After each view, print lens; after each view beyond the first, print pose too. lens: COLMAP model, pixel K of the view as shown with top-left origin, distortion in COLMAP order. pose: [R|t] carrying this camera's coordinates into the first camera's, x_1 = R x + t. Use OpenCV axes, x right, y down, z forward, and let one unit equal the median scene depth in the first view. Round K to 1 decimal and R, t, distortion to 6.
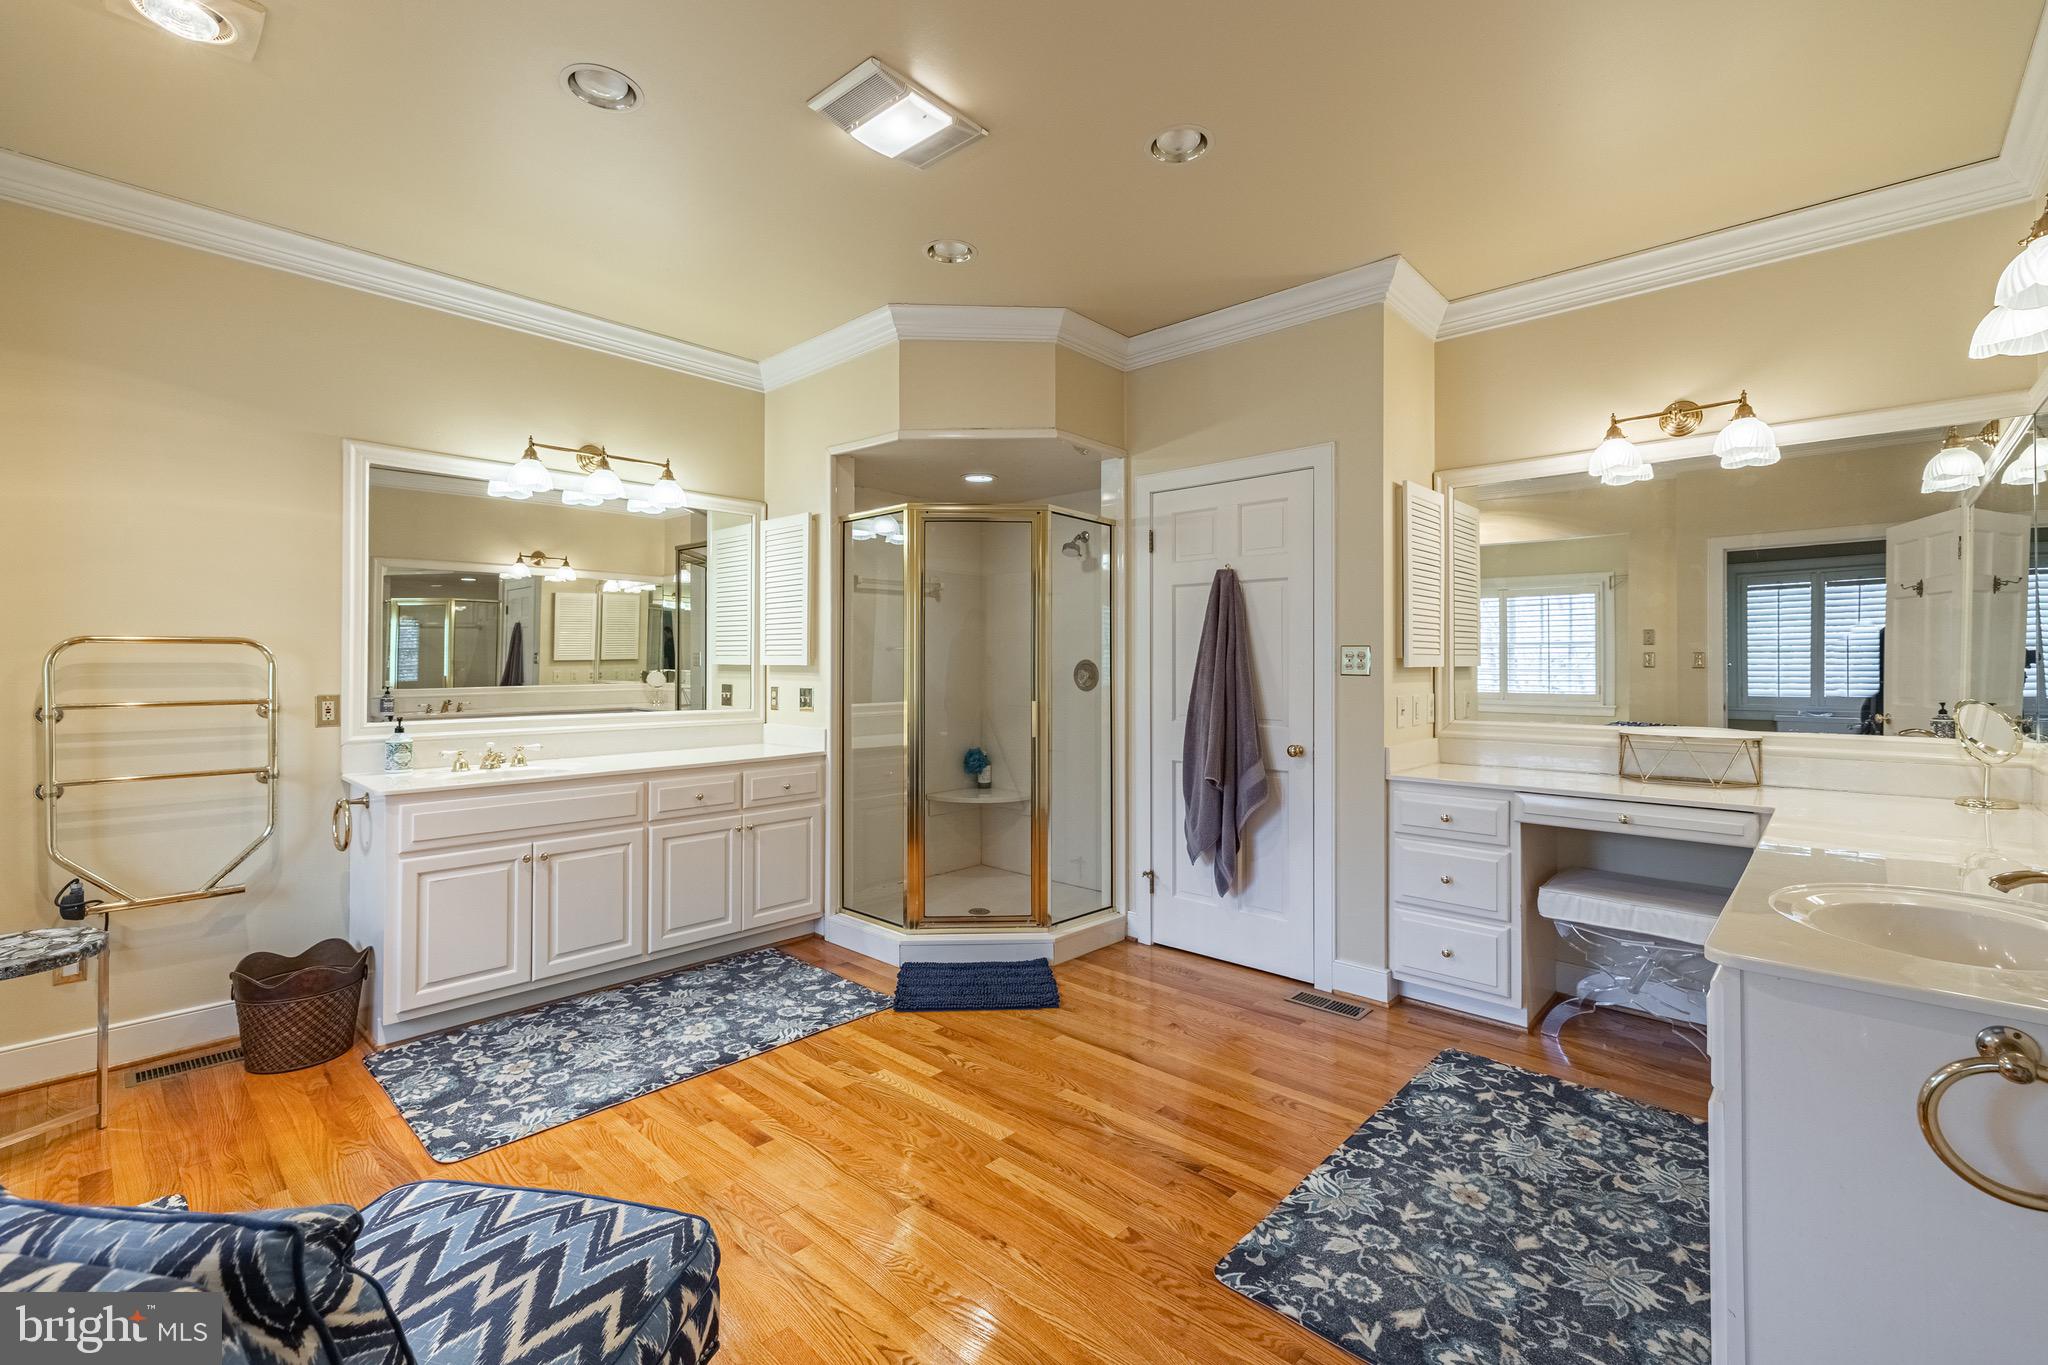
lens RADIAL K [[858.1, 0, 1023.0], [0, 858.1, 670.8], [0, 0, 1]] dist [-0.000515, -0.000466]
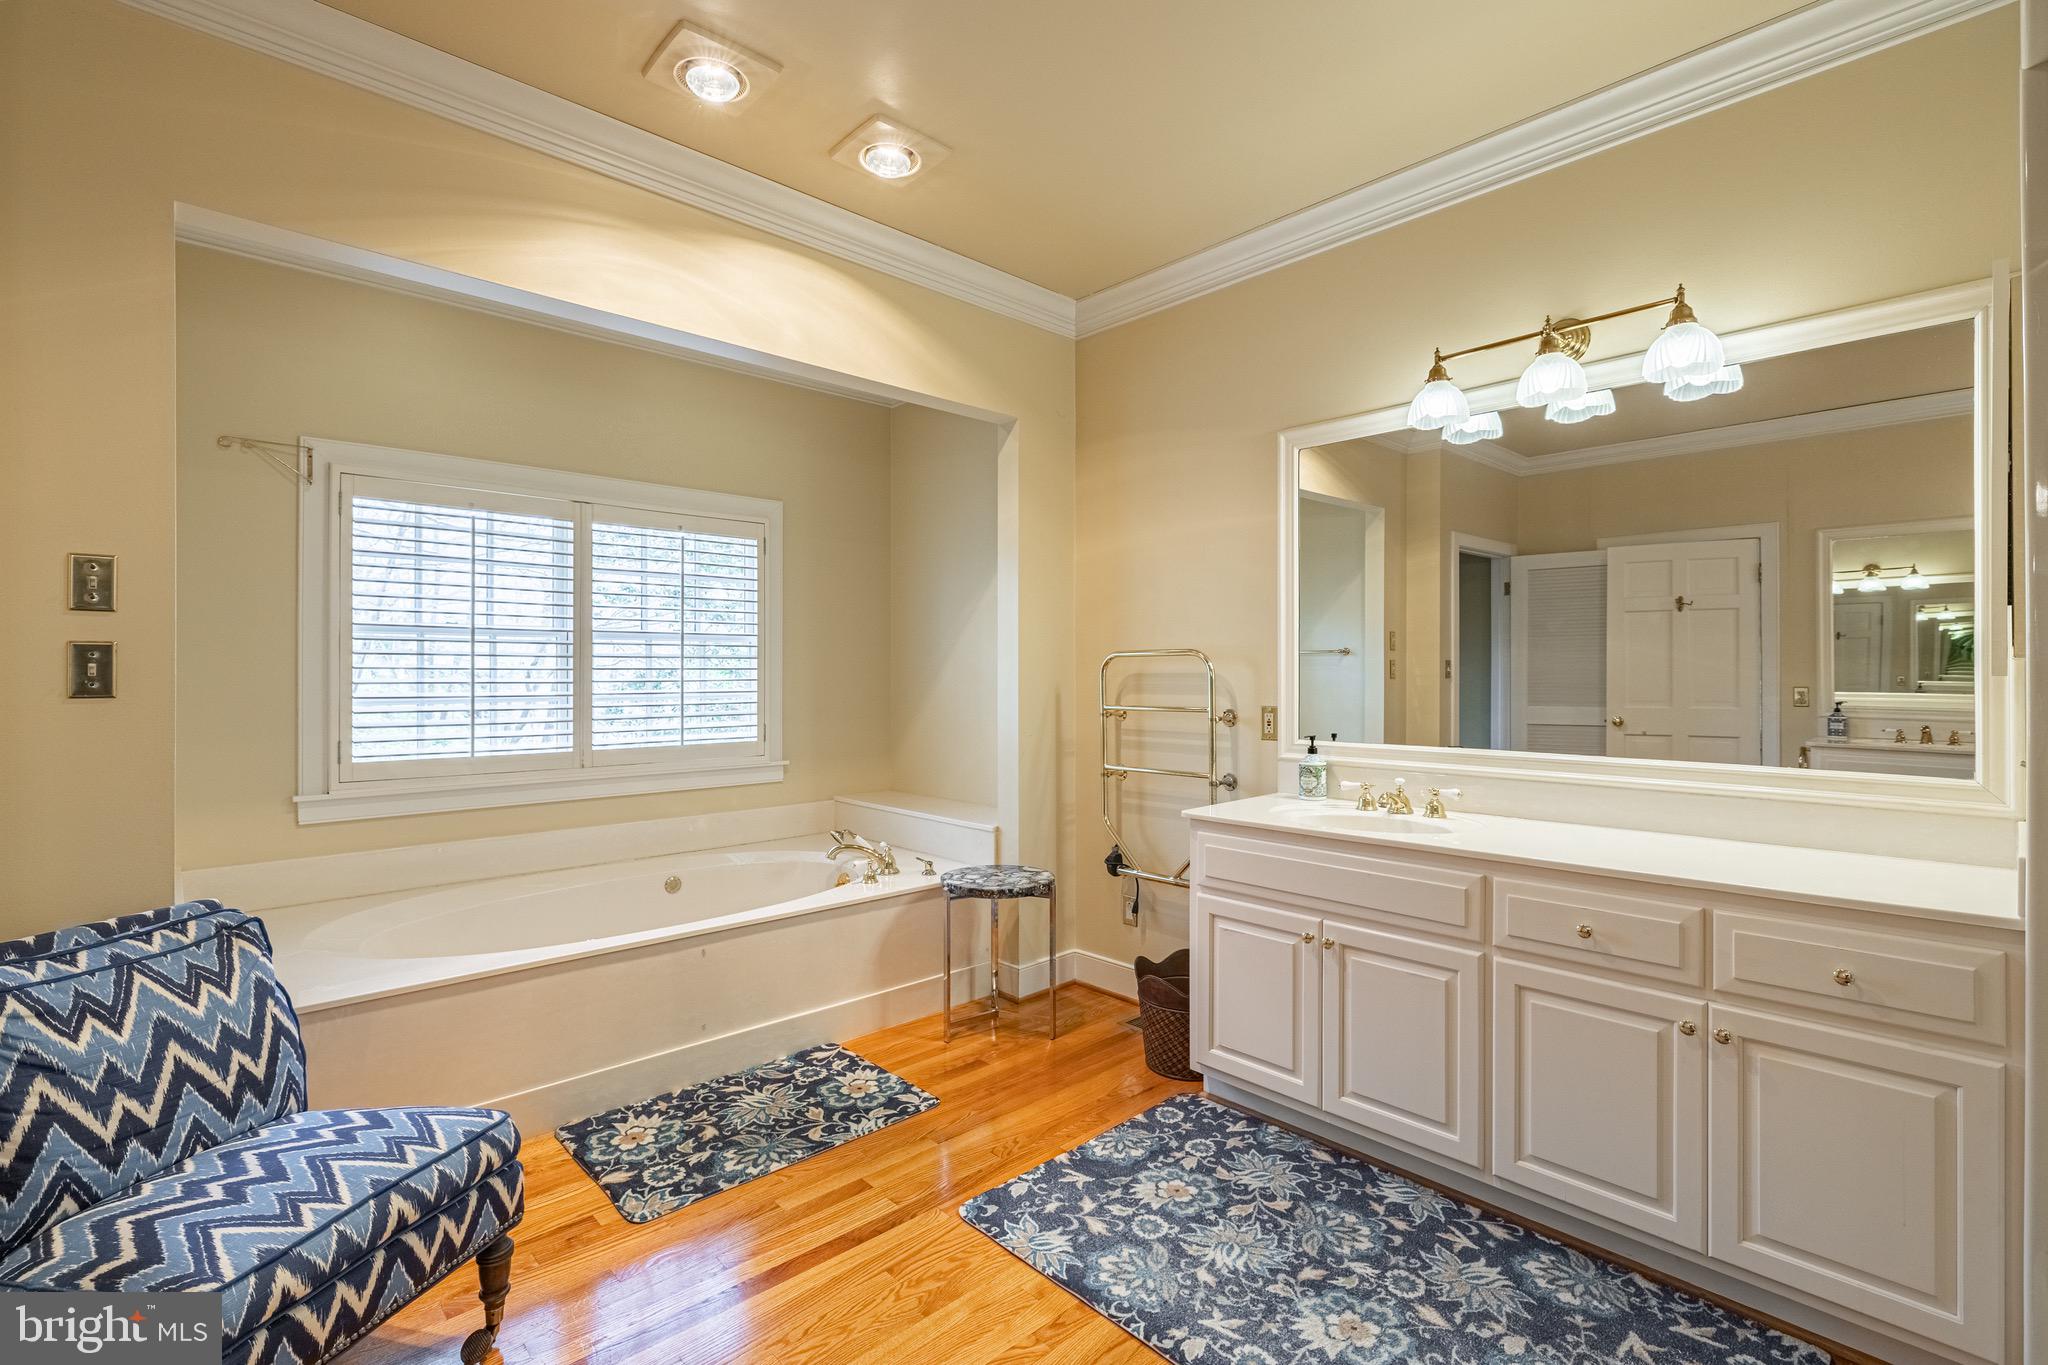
lens RADIAL K [[922.2, 0, 1025.1], [0, 922.2, 675.7], [0, 0, 1]] dist [0.001764, 0.000206]
pose [[-0.065851, 0.001137, -0.997829, 0.231873], [-0.005049, 0.999986, 0.001473, -0.005988], [0.997817, 0.005135, -0.065845, 0.826762]]
